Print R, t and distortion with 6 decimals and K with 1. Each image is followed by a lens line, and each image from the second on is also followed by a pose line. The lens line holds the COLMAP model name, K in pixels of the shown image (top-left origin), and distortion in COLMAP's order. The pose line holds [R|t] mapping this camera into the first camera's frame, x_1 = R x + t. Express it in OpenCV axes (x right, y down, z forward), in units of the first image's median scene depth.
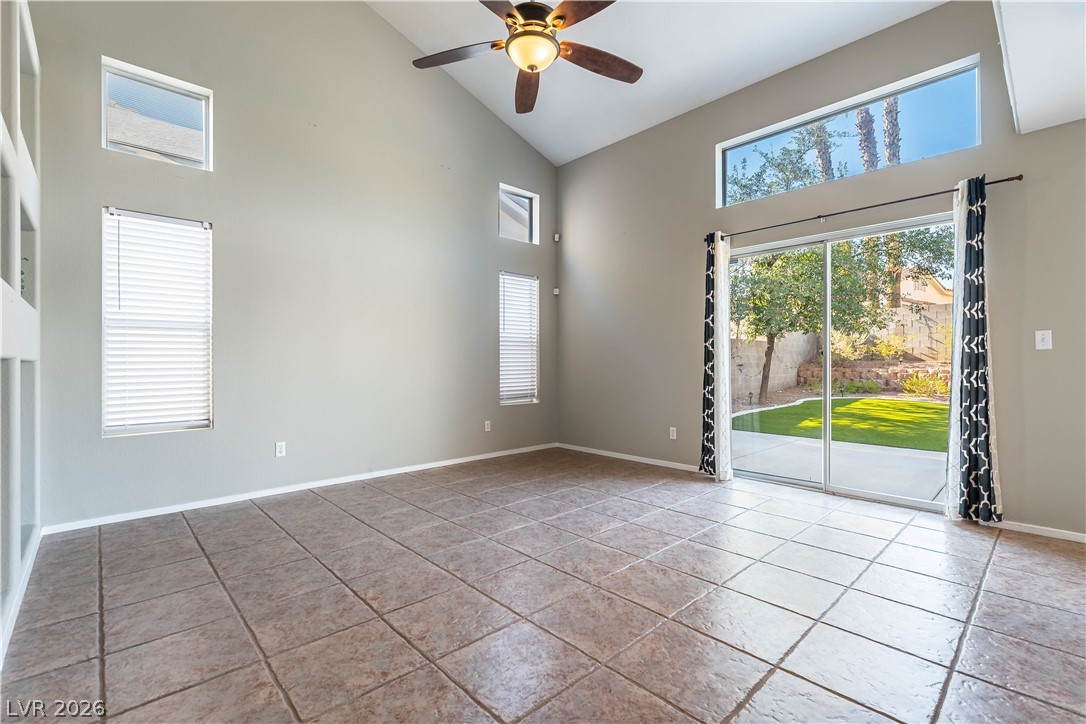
lens RADIAL K [[479.3, 0, 546.7], [0, 479.3, 362.5], [0, 0, 1]] dist [-0.002692, -0.000376]
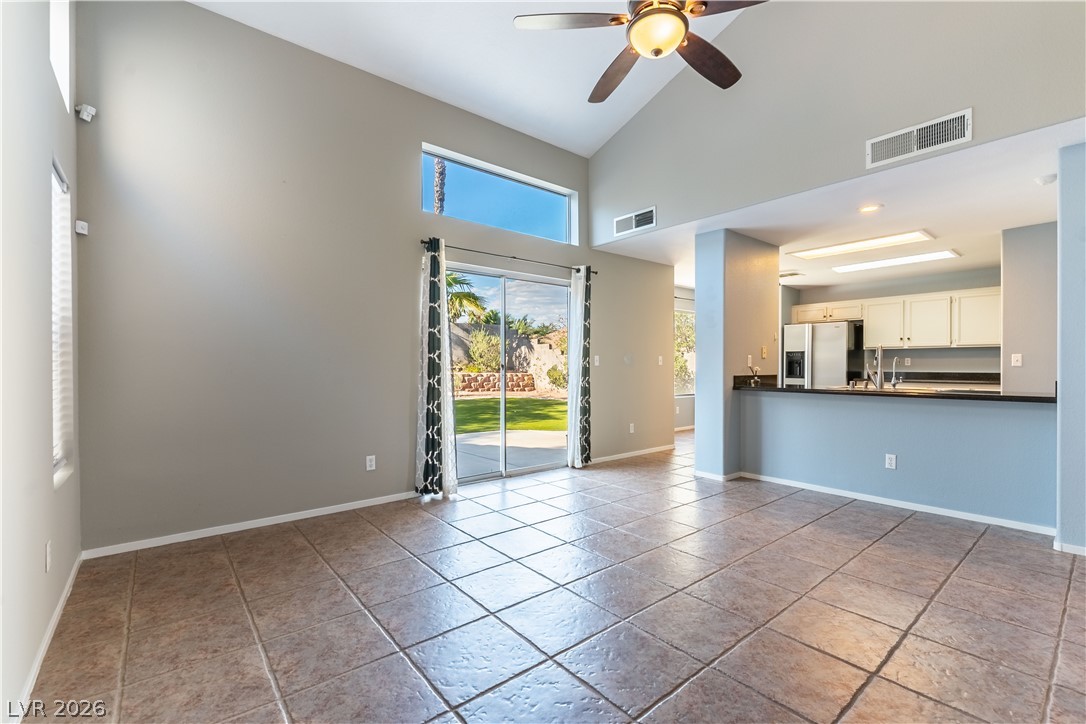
lens RADIAL K [[473.8, 0, 557.6], [0, 473.8, 366.8], [0, 0, 1]] dist [0.000516, -0.000334]
pose [[0.050190, -0.004630, 0.998729, -0.607100], [0.000702, 0.999989, 0.004601, -0.022189], [-0.998739, 0.000471, 0.050193, 0.747466]]
